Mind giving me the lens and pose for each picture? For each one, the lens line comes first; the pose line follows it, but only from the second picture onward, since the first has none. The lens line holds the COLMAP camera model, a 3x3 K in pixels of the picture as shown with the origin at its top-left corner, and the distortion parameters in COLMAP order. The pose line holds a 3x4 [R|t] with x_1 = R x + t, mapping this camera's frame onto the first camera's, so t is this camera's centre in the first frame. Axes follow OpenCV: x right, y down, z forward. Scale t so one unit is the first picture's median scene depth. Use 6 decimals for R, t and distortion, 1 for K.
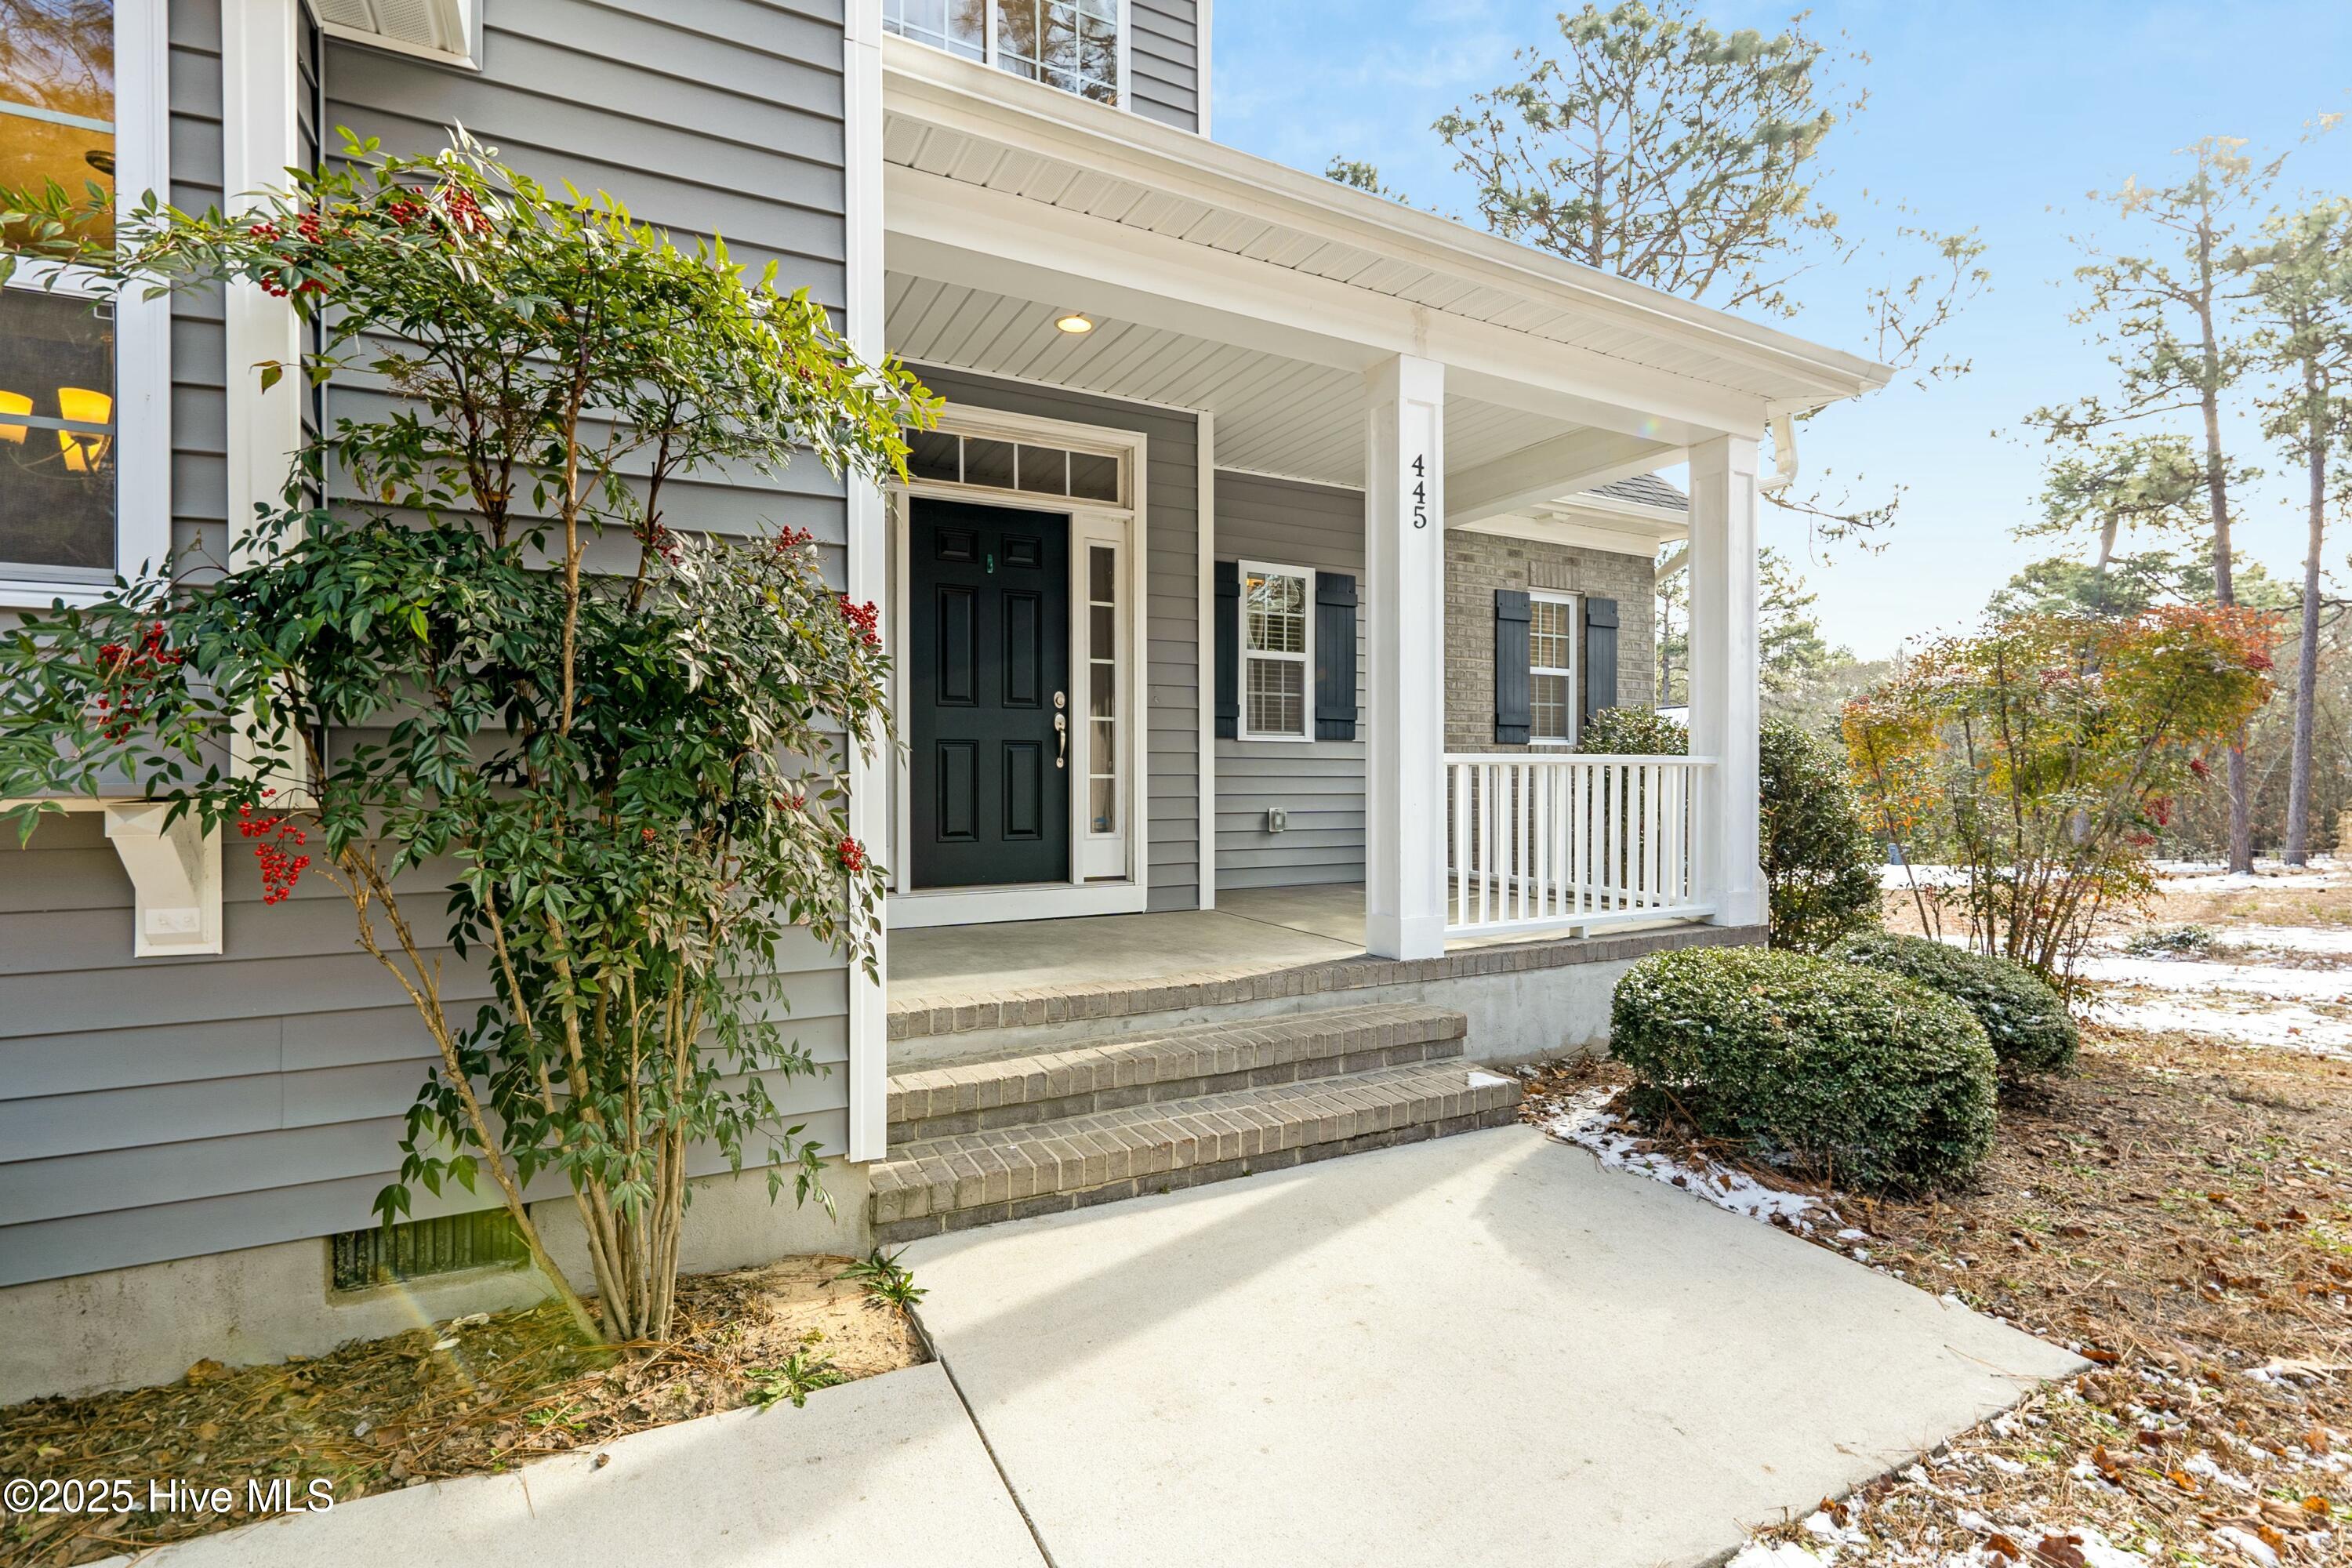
lens RADIAL K [[1074.8, 0, 1176.0], [0, 1074.8, 784.0], [0, 0, 1]] dist [-0.004788, -0.000328]
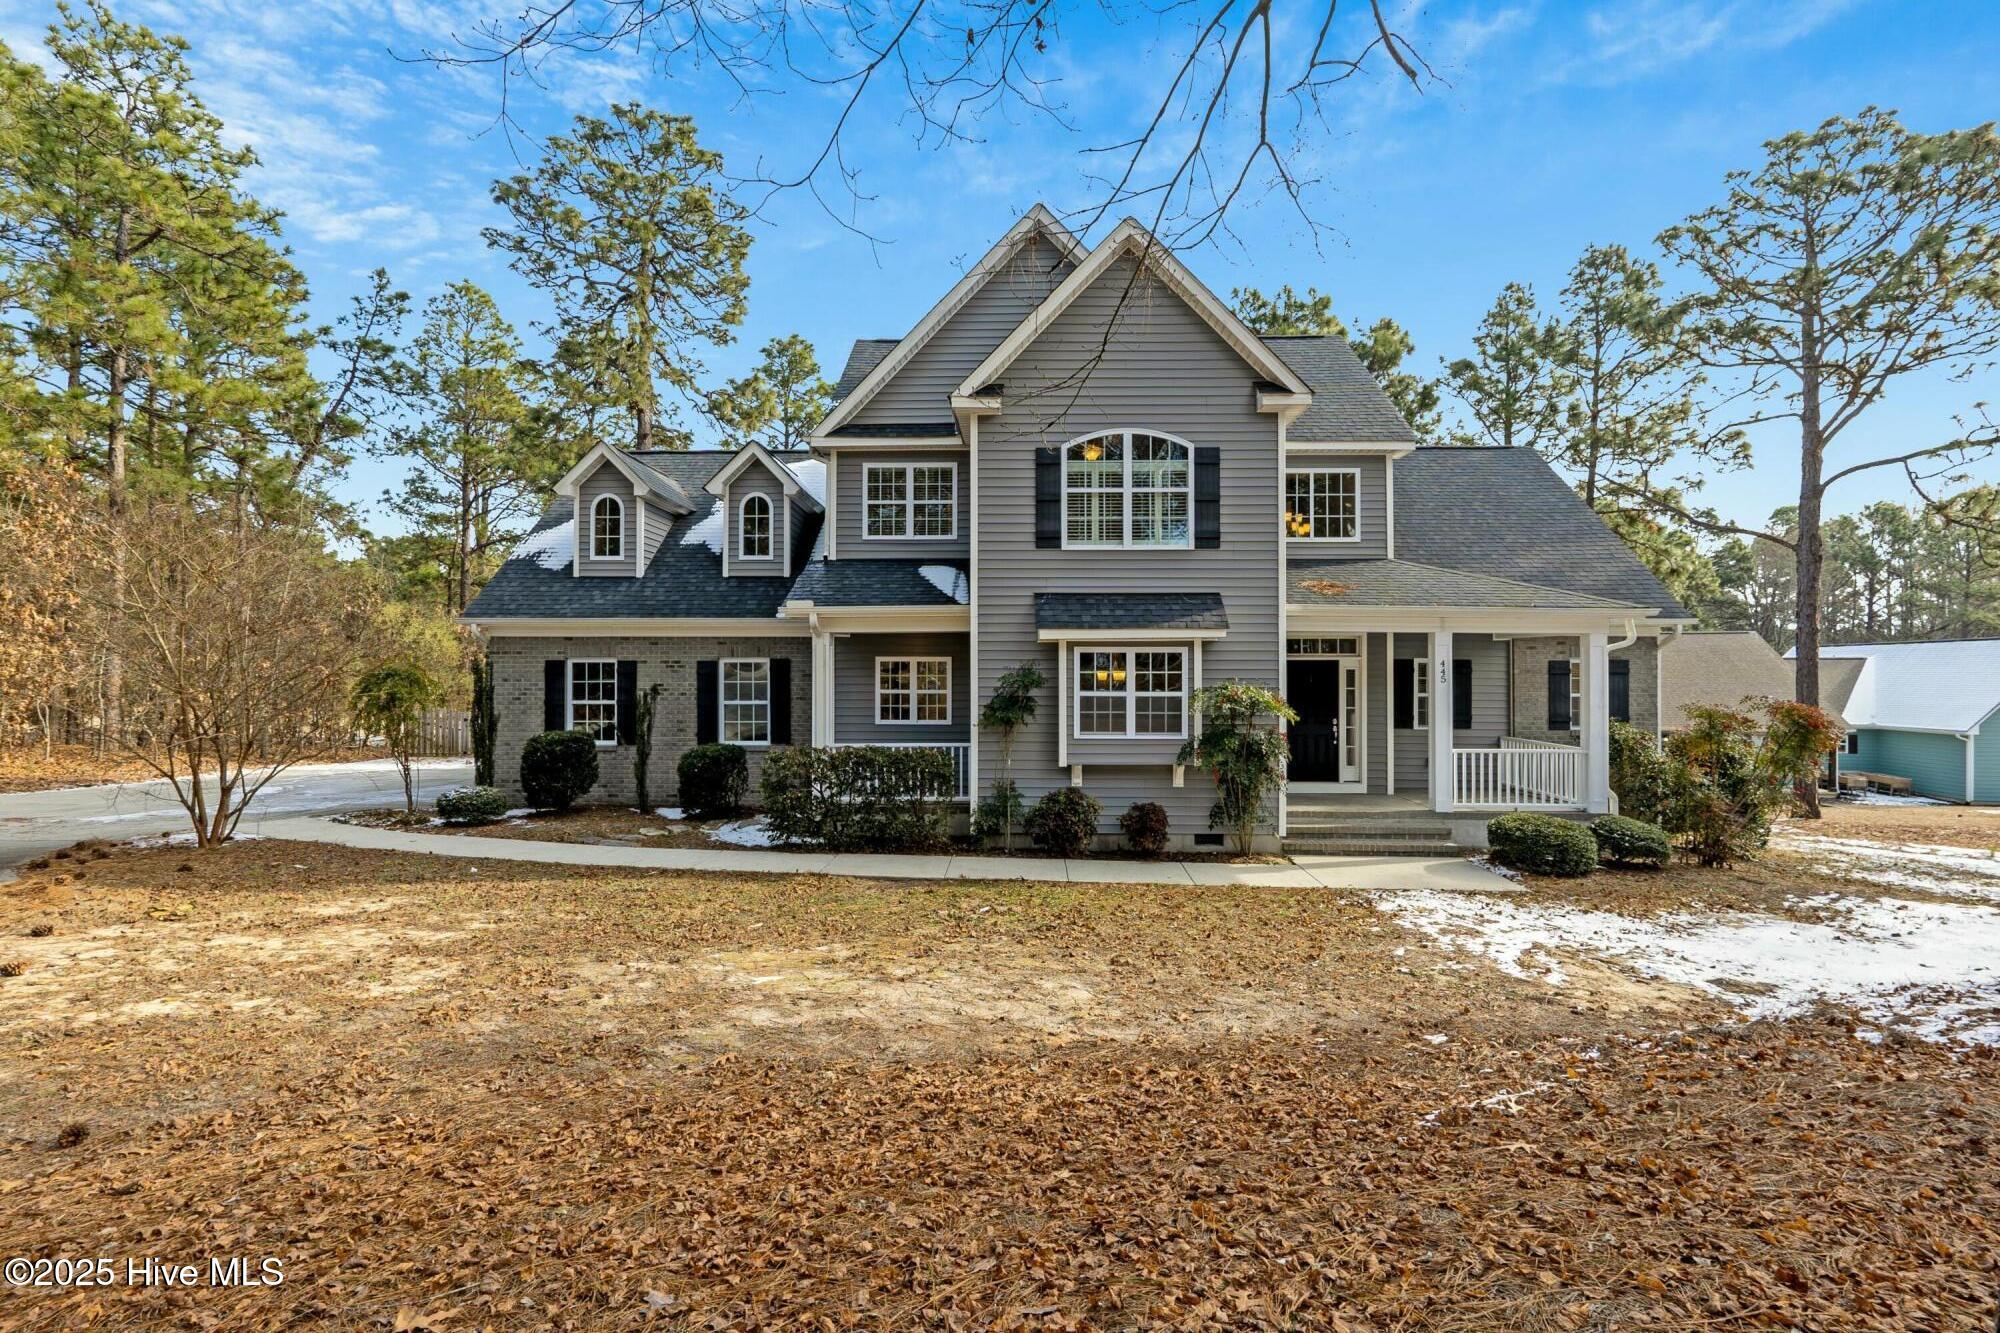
lens RADIAL K [[859.2, 0, 992.7], [0, 859.2, 681.6], [0, 0, 1]] dist [-0.001448, -0.000077]
pose [[0.865652, 0.003579, -0.500633, 0.263076], [-0.005197, 0.999985, -0.001838, -0.177618], [0.500619, 0.004193, 0.865658, -1.546319]]
